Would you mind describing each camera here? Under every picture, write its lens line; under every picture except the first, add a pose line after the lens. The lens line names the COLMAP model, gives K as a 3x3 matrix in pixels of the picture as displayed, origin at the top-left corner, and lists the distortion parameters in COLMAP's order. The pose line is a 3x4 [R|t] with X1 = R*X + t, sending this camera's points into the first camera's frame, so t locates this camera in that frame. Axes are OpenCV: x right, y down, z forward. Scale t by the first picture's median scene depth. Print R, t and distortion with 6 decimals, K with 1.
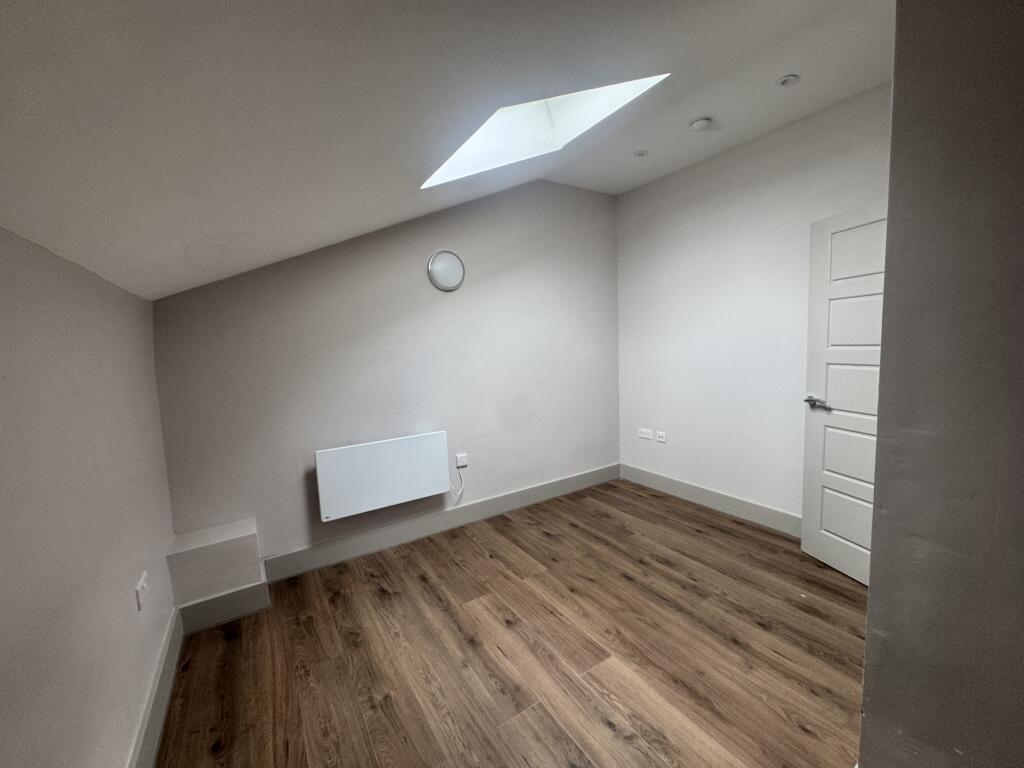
lens RADIAL K [[407.3, 0, 512.9], [0, 407.3, 382.9], [0, 0, 1]] dist [-0.002781, 0.000443]
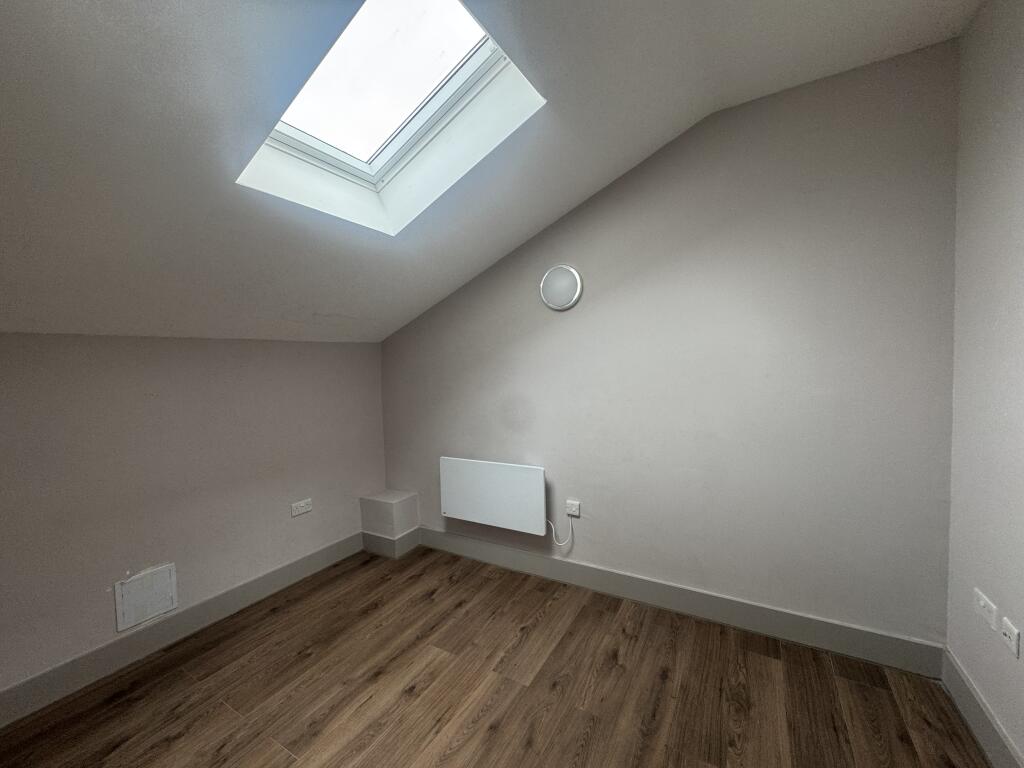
lens RADIAL K [[407.3, 0, 512.7], [0, 407.3, 384.6], [0, 0, 1]] dist [-0.002781, 0.000443]
pose [[0.451923, 0.071690, -0.889172, 0.660838], [-0.070029, 0.996541, 0.044754, -0.114158], [0.889304, 0.042042, 0.455380, 0.588274]]
